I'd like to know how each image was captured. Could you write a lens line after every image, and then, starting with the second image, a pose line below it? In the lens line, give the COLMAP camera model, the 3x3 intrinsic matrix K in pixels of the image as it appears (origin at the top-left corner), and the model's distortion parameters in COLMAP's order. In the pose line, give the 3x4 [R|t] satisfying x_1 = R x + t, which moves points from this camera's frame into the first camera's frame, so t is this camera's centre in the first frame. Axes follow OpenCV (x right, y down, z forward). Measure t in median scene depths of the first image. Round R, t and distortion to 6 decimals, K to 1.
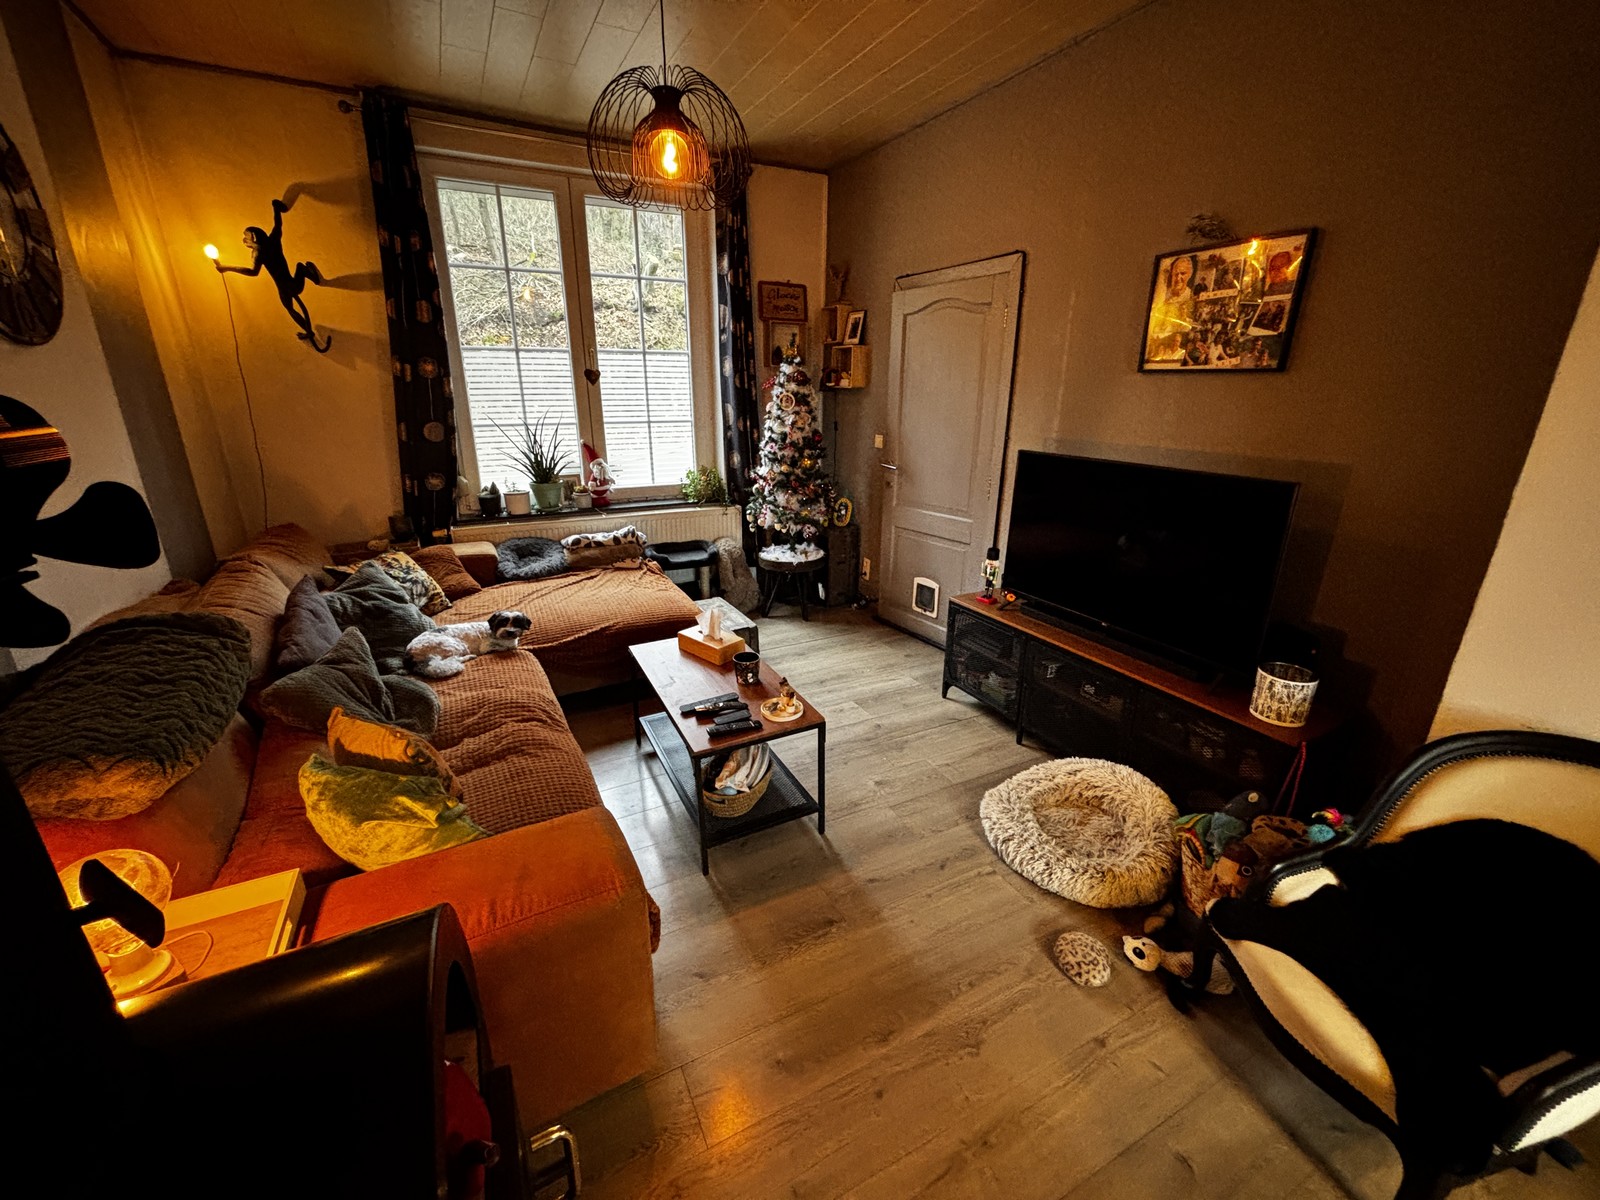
lens RADIAL K [[643.1, 0, 800.2], [0, 643.1, 602.0], [0, 0, 1]] dist [-0.001278, -0.001387]
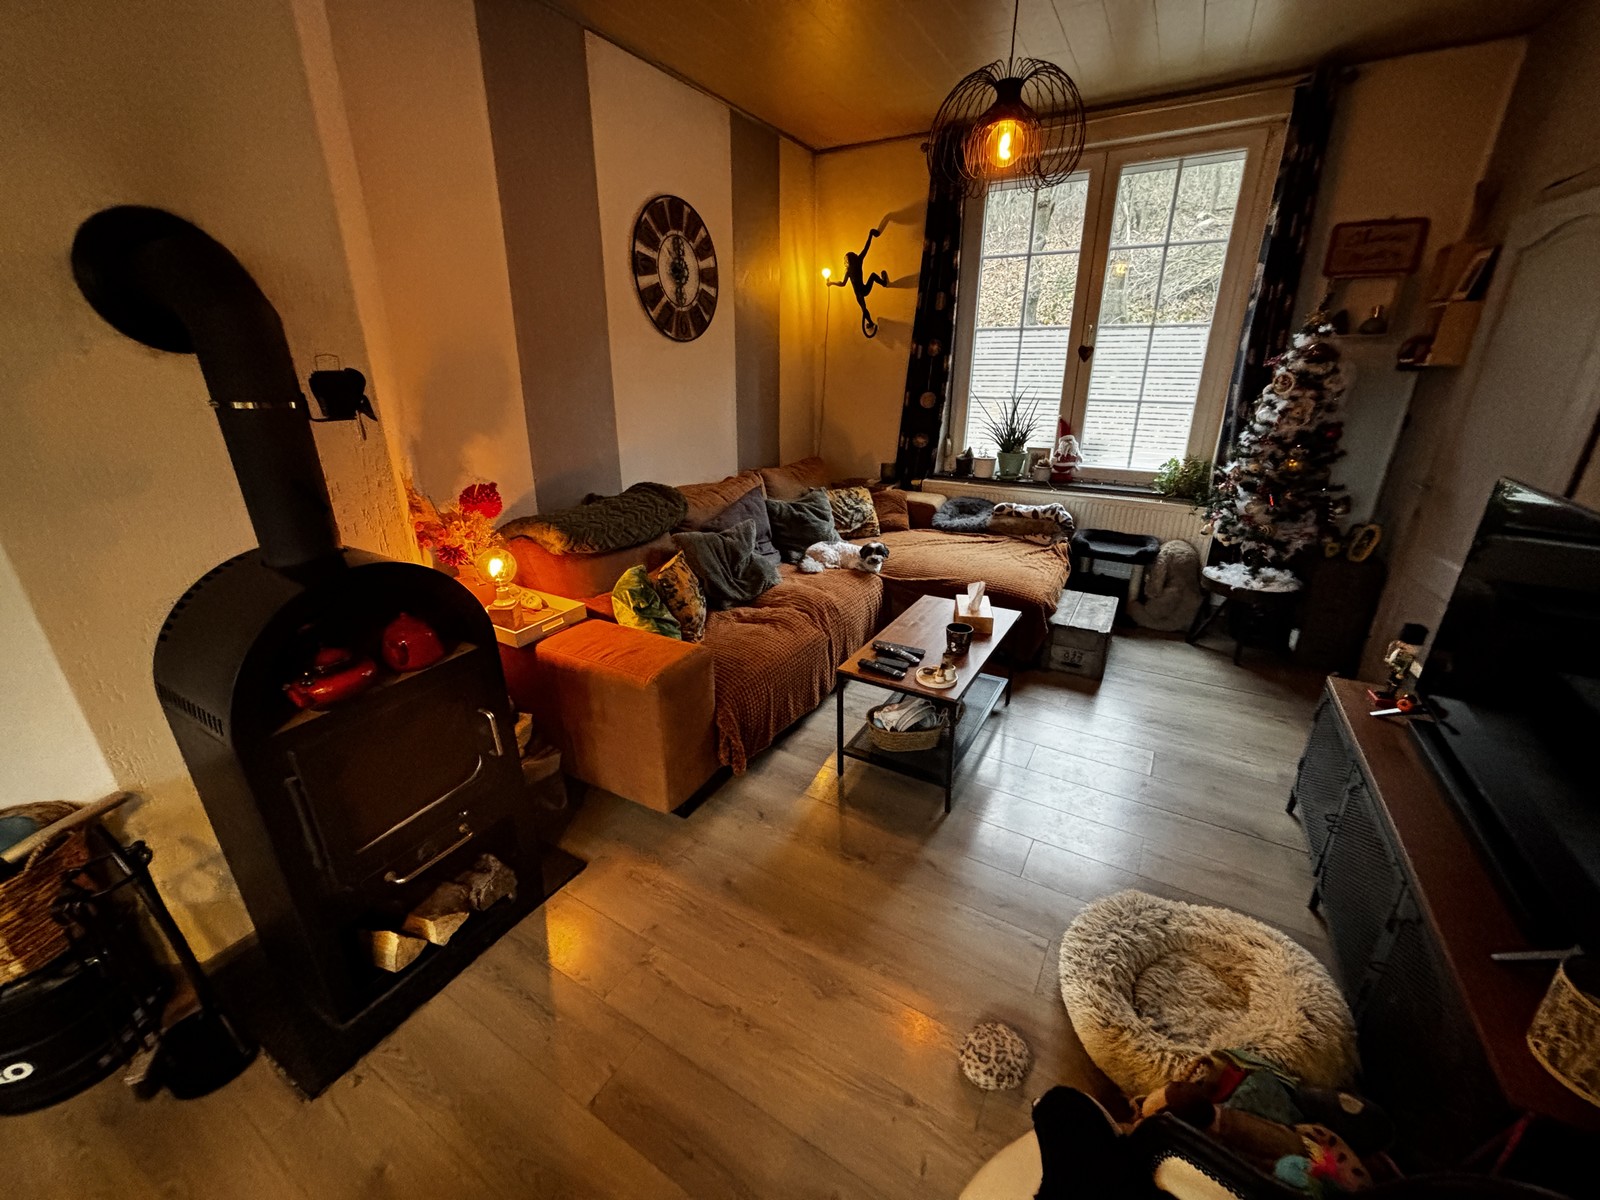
lens RADIAL K [[643.1, 0, 788.3], [0, 643.1, 598.2], [0, 0, 1]] dist [-0.001278, -0.001387]
pose [[0.530905, 0.291848, -0.795590, 0.363983], [-0.269450, 0.948240, 0.168038, -0.035753], [0.803453, 0.125160, 0.582064, 0.103860]]
